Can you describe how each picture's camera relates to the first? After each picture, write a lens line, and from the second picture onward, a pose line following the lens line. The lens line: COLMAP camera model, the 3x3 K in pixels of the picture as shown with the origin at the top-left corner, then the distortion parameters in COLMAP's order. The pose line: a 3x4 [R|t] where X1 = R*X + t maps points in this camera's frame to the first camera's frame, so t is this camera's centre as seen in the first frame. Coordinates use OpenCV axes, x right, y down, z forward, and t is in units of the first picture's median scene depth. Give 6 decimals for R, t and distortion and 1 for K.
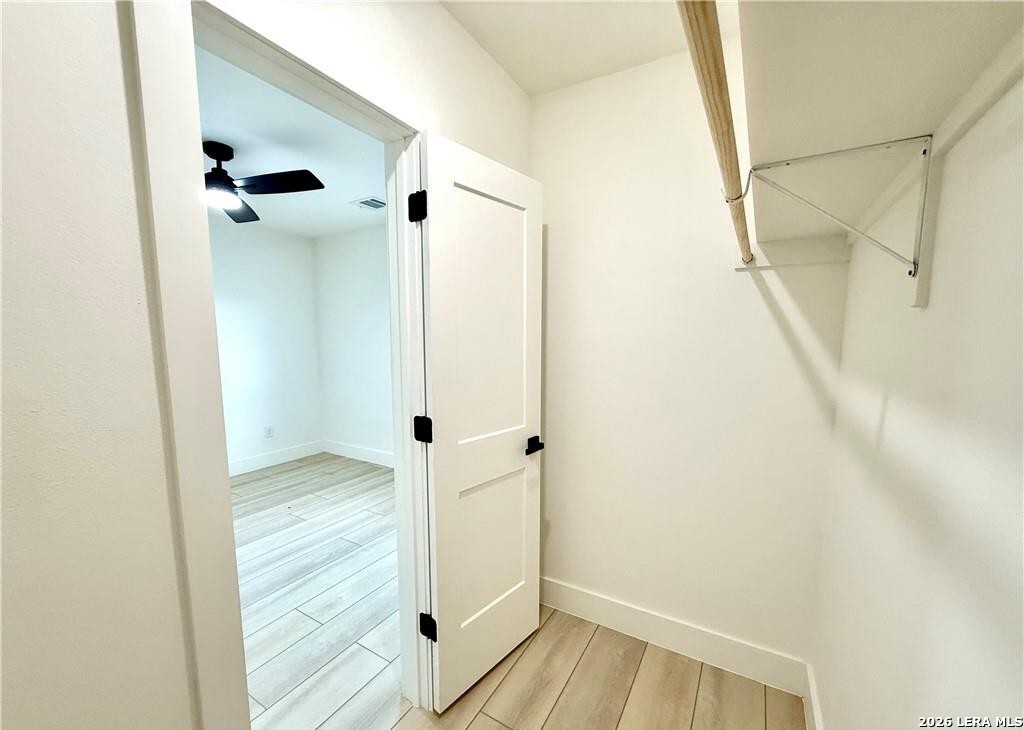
lens RADIAL K [[409.2, 0, 509.9], [0, 409.2, 384.3], [0, 0, 1]] dist [0.000617, 0.000158]
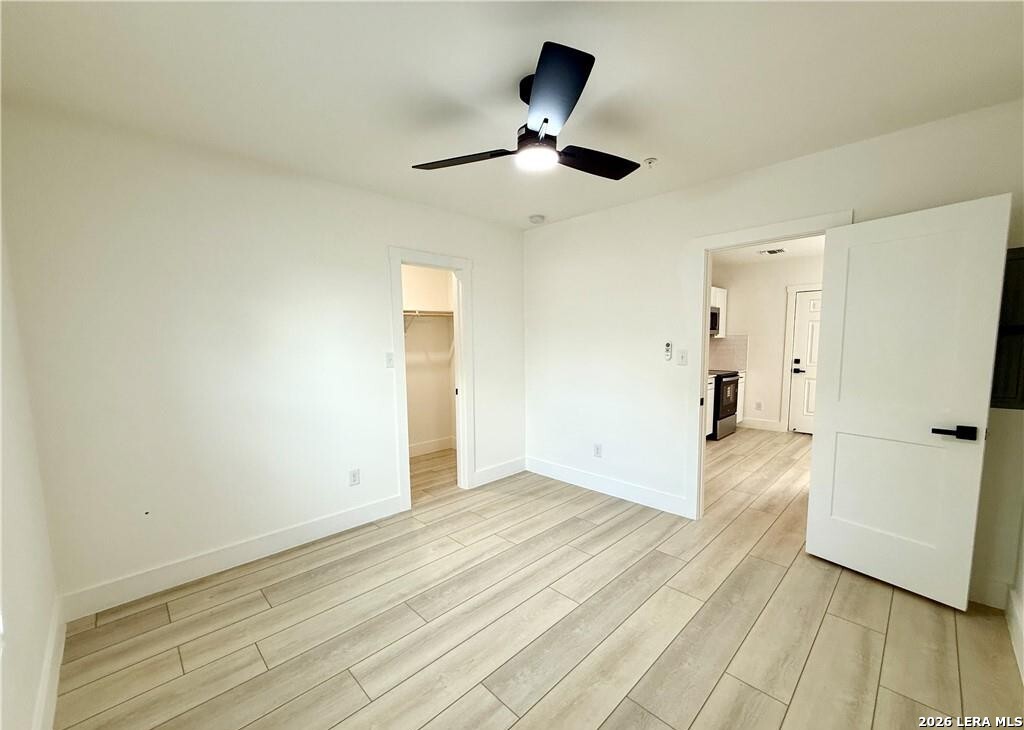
lens RADIAL K [[409.2, 0, 509.9], [0, 409.2, 384.3], [0, 0, 1]] dist [0.000617, 0.000158]
pose [[-0.967653, -0.016102, 0.251770, -0.606730], [0.040645, 0.974974, 0.218571, -0.151280], [-0.248988, 0.221734, -0.942782, 1.290190]]
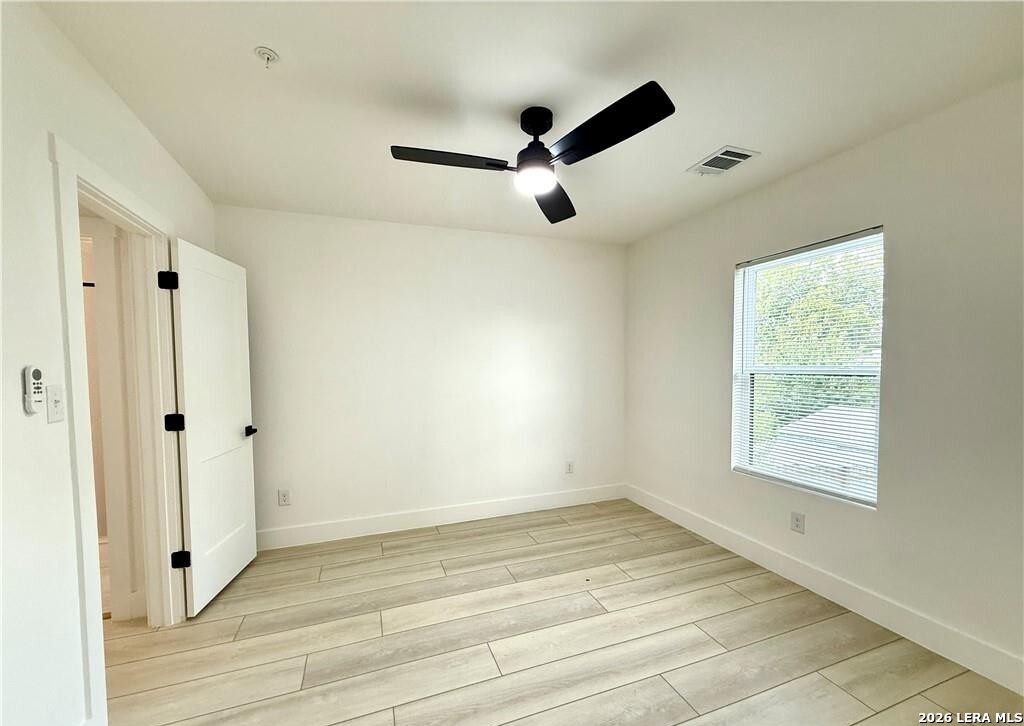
lens RADIAL K [[409.2, 0, 509.9], [0, 409.2, 382.3], [0, 0, 1]] dist [0.000617, 0.000158]
pose [[0.777014, 0.021508, -0.629115, -0.174081], [-0.064635, 0.996860, -0.045749, -0.022731], [0.626156, 0.076211, 0.775964, 0.280465]]
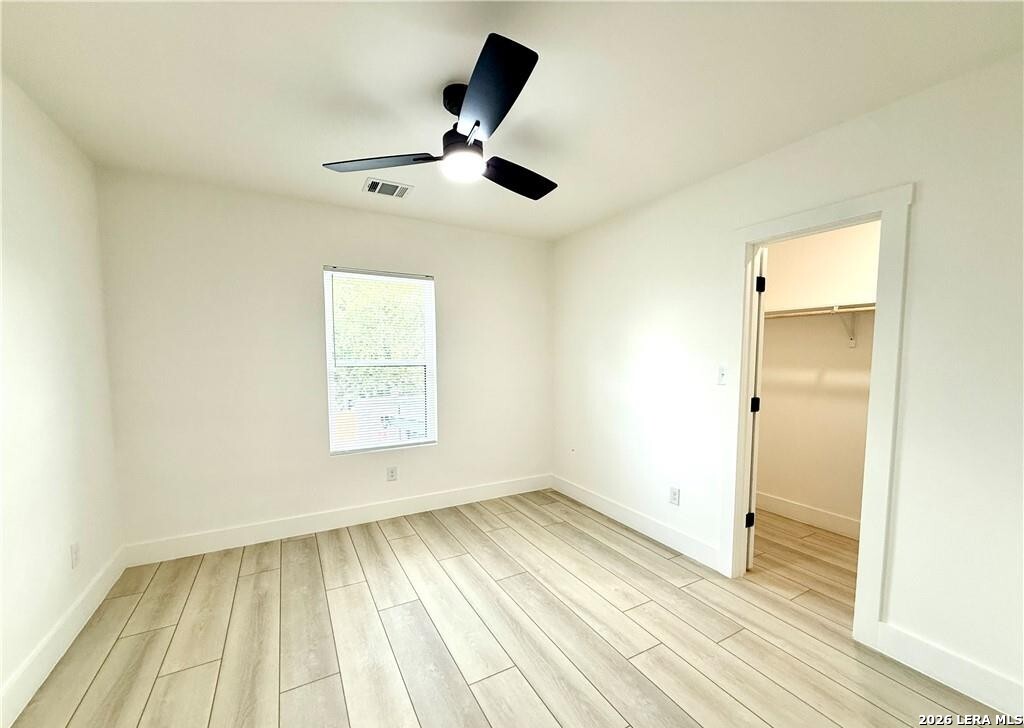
lens RADIAL K [[409.2, 0, 509.9], [0, 409.2, 383.3], [0, 0, 1]] dist [0.000617, 0.000158]
pose [[0.498531, -0.059564, 0.864823, -0.943677], [0.098328, 0.995083, 0.011854, -0.044287], [-0.861277, 0.079127, 0.501937, 0.418804]]
